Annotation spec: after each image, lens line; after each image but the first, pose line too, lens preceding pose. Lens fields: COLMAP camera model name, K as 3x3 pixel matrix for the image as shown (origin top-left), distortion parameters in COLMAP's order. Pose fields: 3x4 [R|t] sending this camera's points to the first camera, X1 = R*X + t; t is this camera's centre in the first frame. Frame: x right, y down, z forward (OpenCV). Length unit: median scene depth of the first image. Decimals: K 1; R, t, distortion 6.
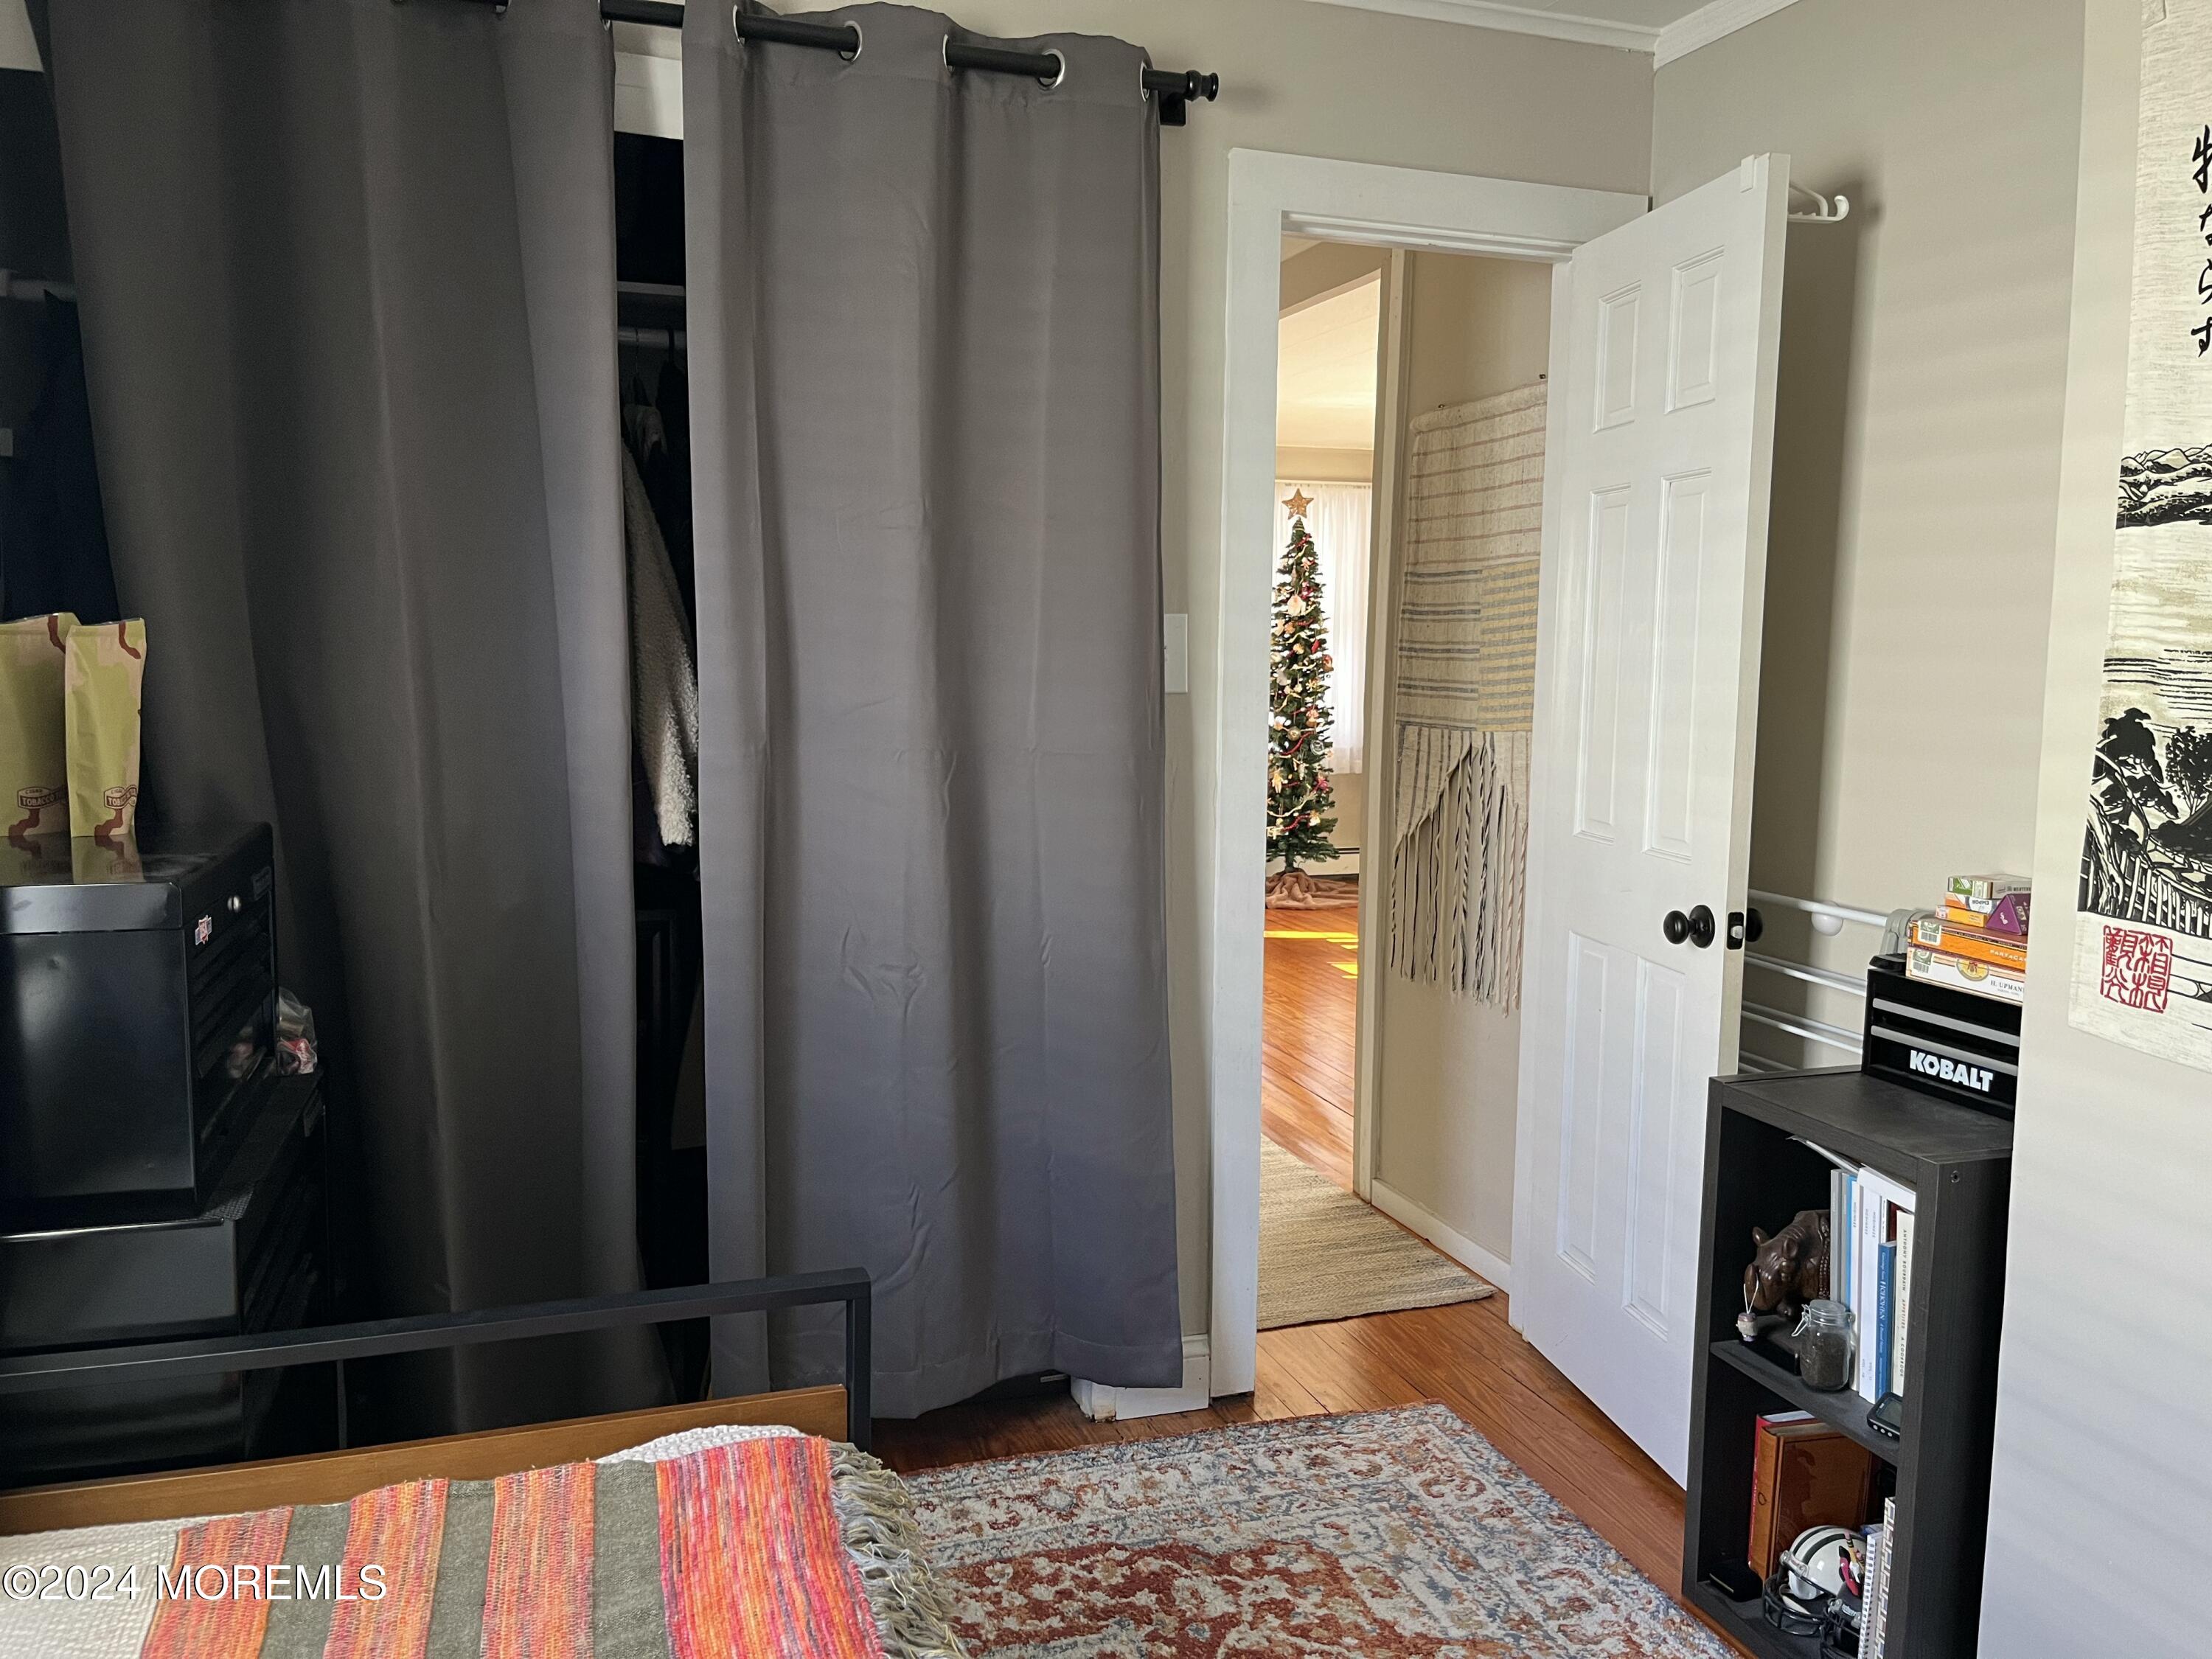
lens RADIAL K [[1668.5, 0, 1105.1], [0, 1668.5, 829.7], [0, 0, 1]] dist [0.052976, -0.072197]
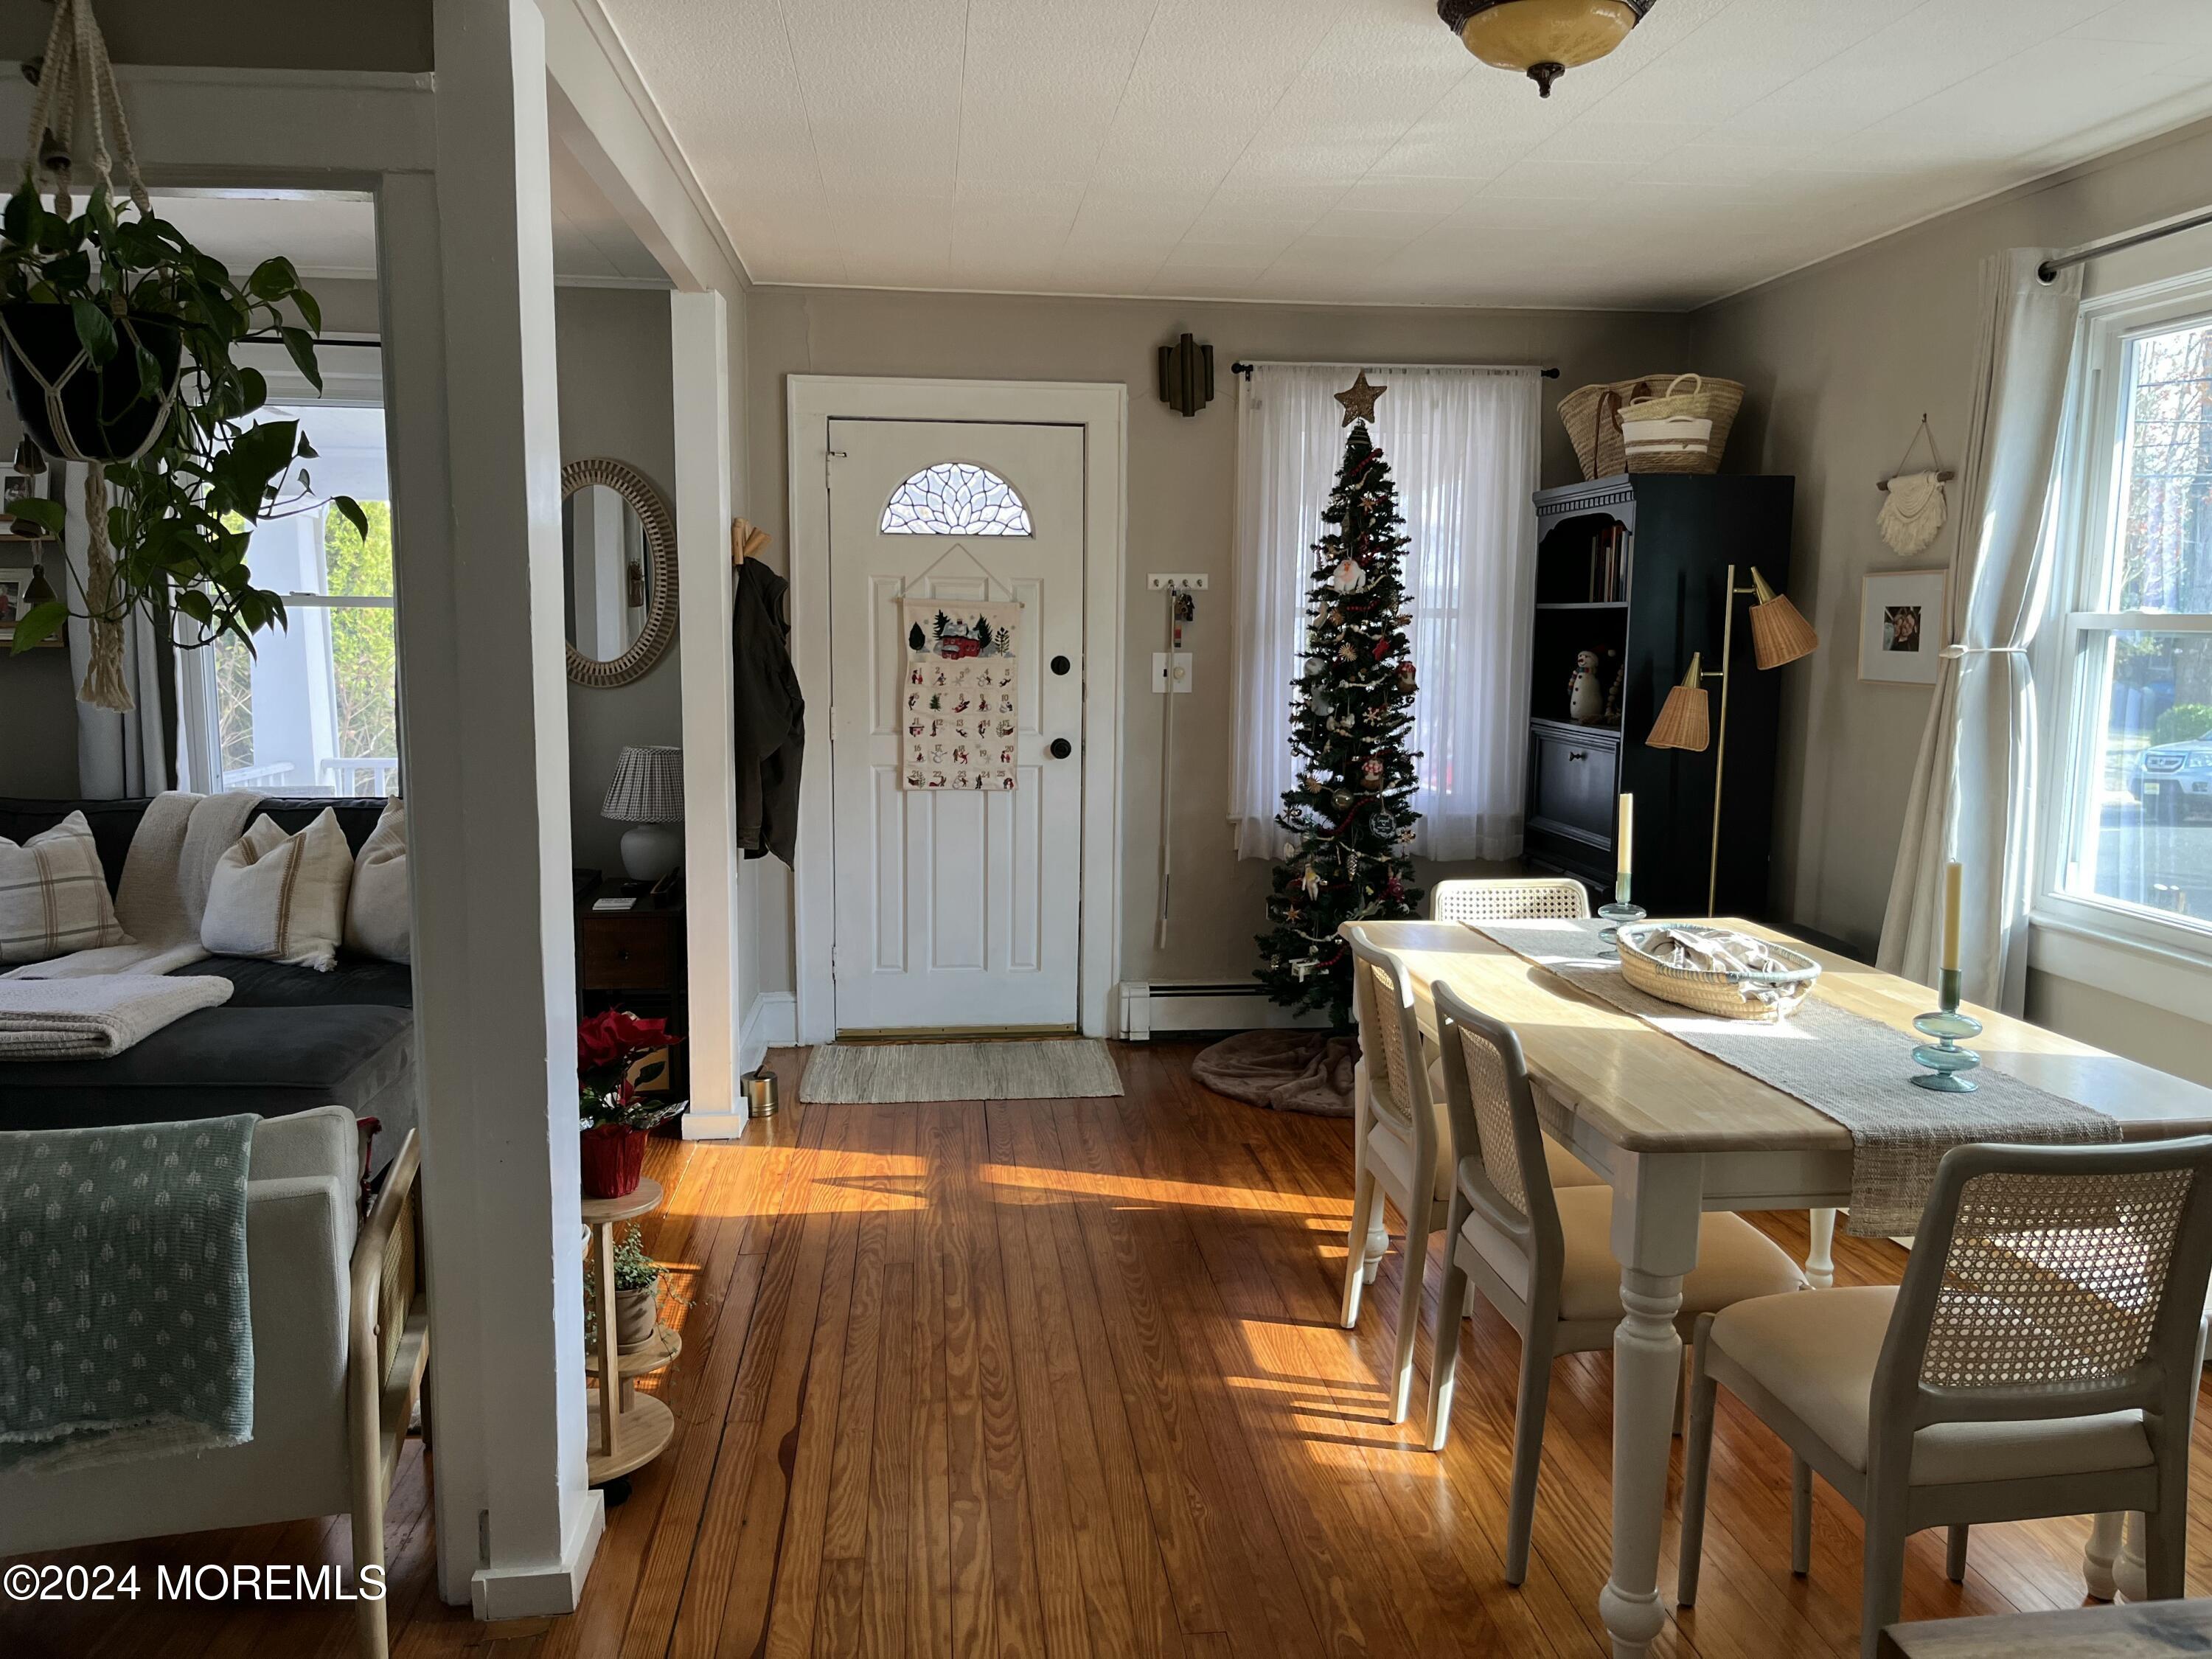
lens RADIAL K [[1668.5, 0, 1113.9], [0, 1668.5, 855.3], [0, 0, 1]] dist [0.052976, -0.072197]
pose [[0.976790, 0.025797, -0.212640, 0.159306], [-0.022619, 0.999593, 0.017368, -0.046634], [0.213001, -0.012155, 0.976976, 0.420113]]
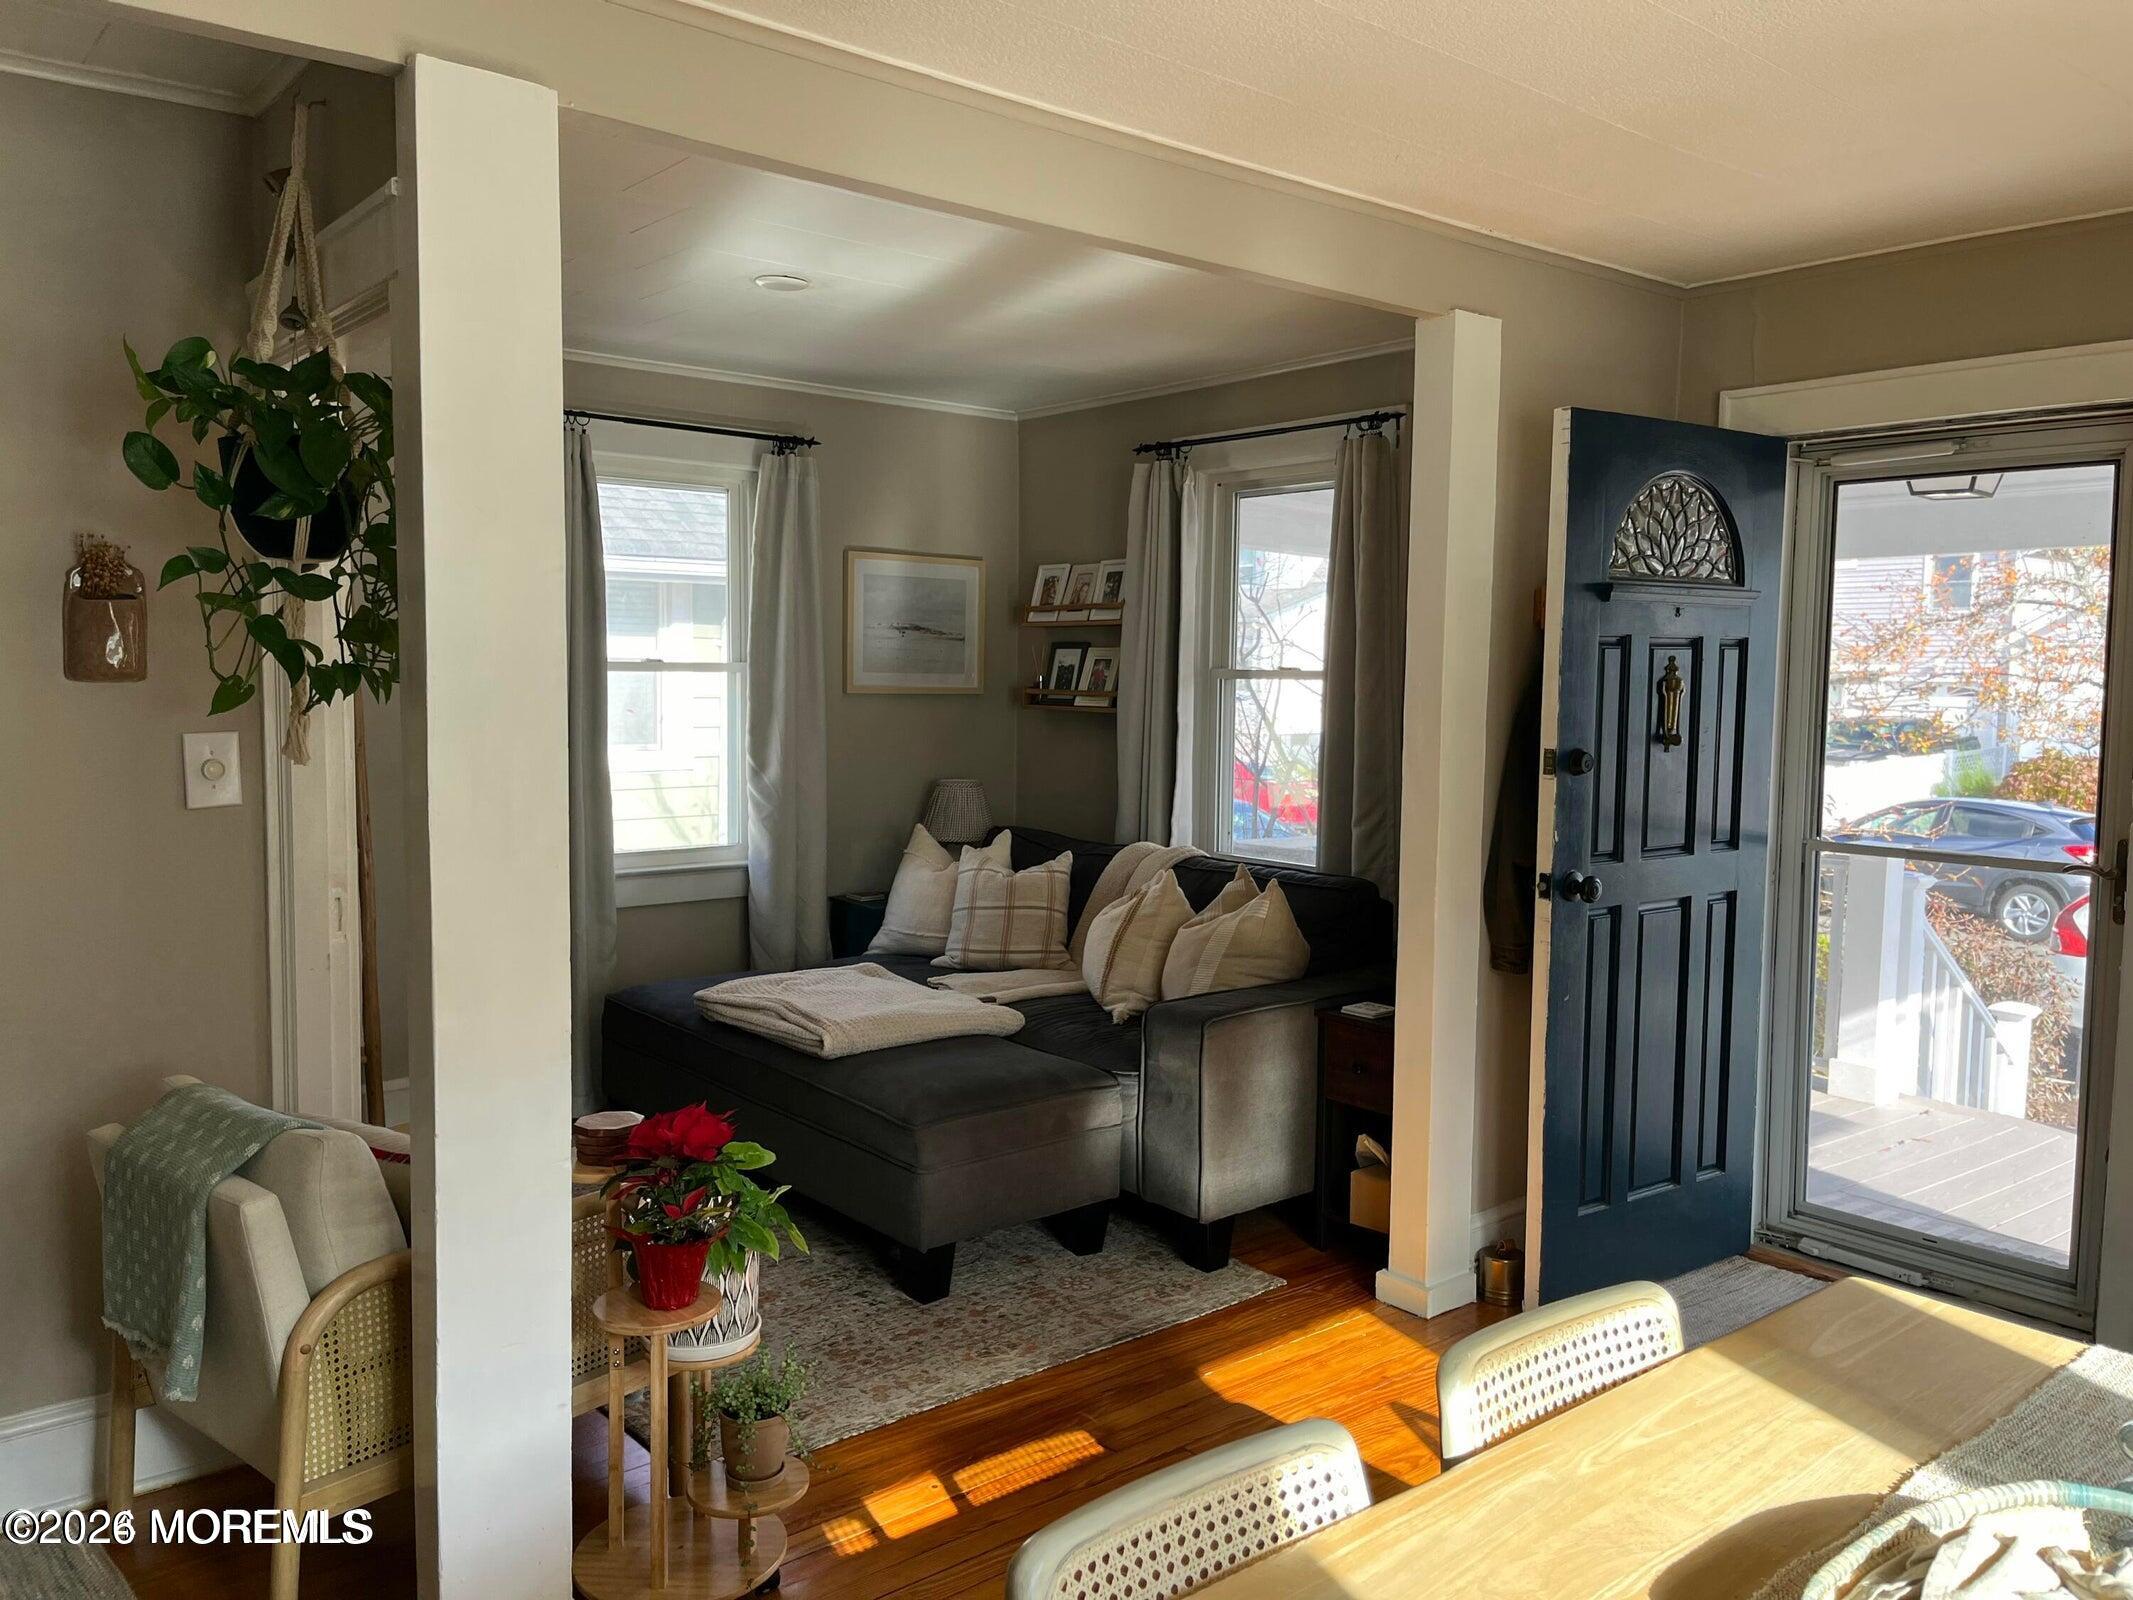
lens RADIAL K [[1608.9, 0, 1102.0], [0, 1608.9, 790.8], [0, 0, 1]] dist [0.052976, -0.072197]
pose [[0.365192, 0.062171, -0.928854, 0.319503], [-0.121336, 0.992435, 0.018722, -0.087853], [0.922991, 0.105866, 0.369973, 0.724519]]
